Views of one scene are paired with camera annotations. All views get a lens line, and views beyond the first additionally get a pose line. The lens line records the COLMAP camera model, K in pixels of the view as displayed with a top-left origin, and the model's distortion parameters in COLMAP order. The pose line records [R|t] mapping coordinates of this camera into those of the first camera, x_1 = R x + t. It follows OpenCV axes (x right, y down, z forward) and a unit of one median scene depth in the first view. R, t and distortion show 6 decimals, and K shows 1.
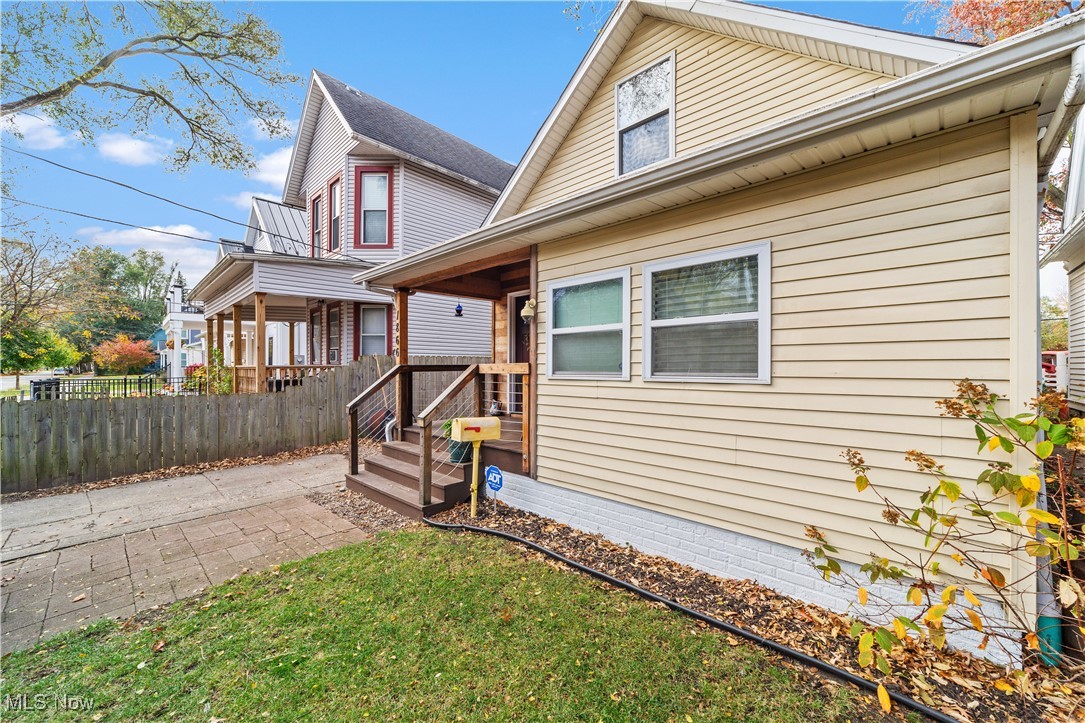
lens RADIAL K [[413.6, 0, 544.0], [0, 413.6, 364.4], [0, 0, 1]] dist [-0.018360, 0.008858]
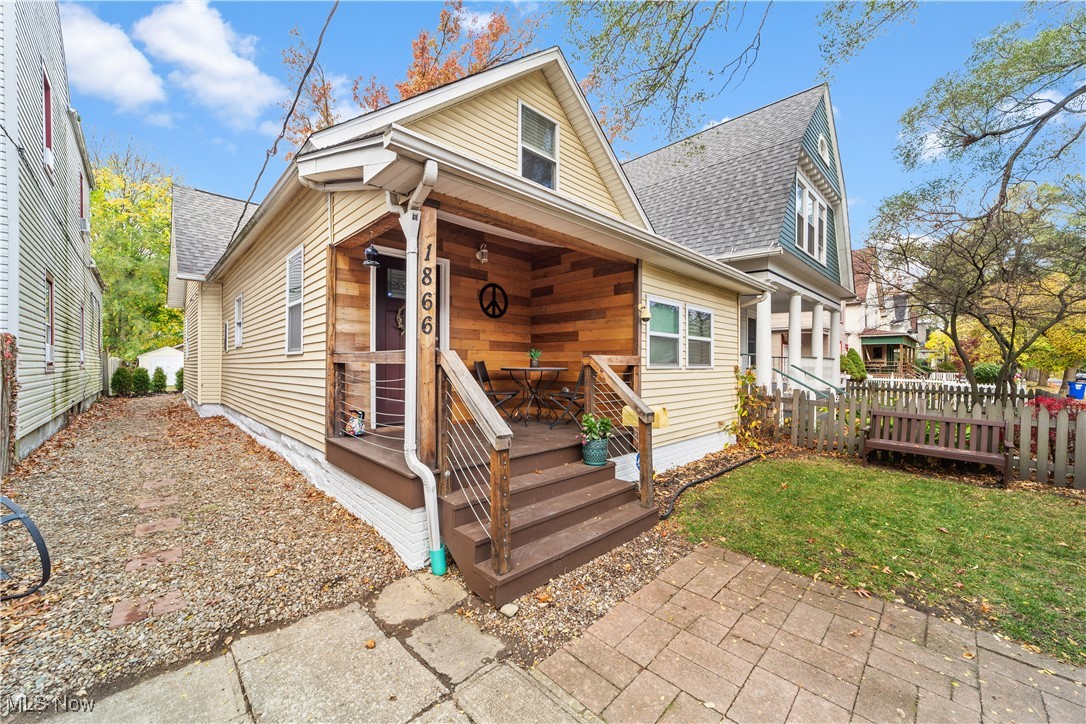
lens RADIAL K [[413.9, 0, 544.5], [0, 413.9, 364.9], [0, 0, 1]] dist [-0.018360, 0.008858]
pose [[0.038418, 0.007861, 0.999231, -1.300546], [-0.009360, 0.999928, -0.007507, 0.035543], [-0.999218, -0.009064, 0.038489, 1.285525]]
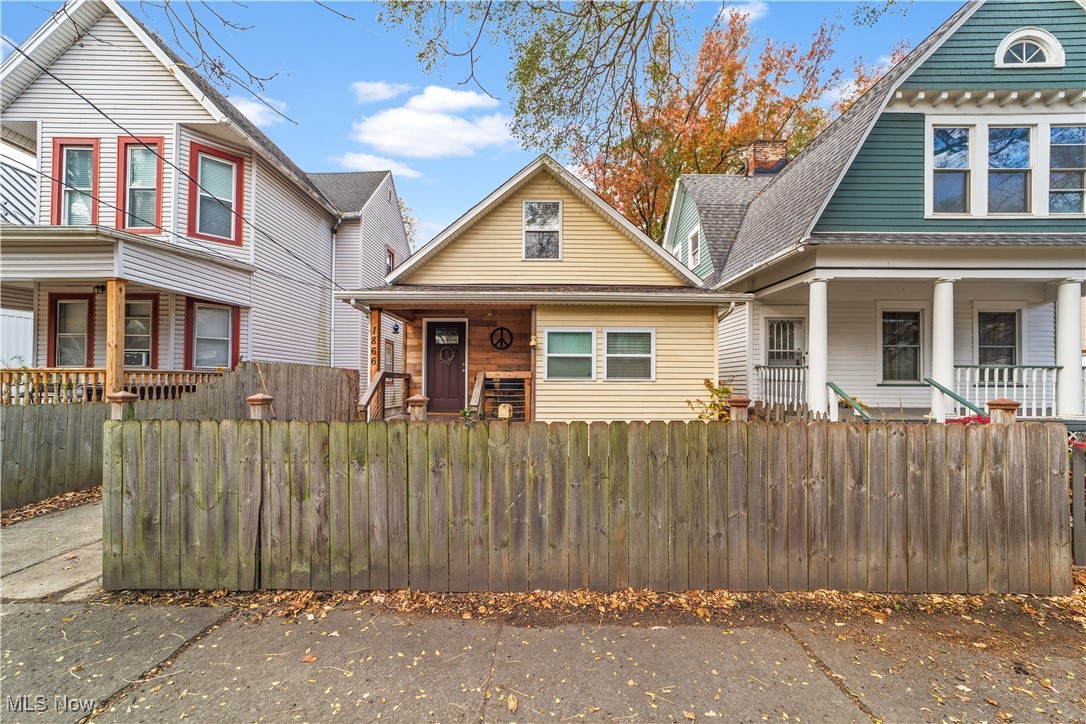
lens RADIAL K [[422.5, 0, 545.4], [0, 422.5, 367.6], [0, 0, 1]] dist [-0.024992, 0.009236]
pose [[0.723903, 0.034923, 0.689017, -1.274570], [-0.009526, 0.999129, -0.040633, 0.052469], [-0.689836, 0.022850, 0.723605, -0.344482]]
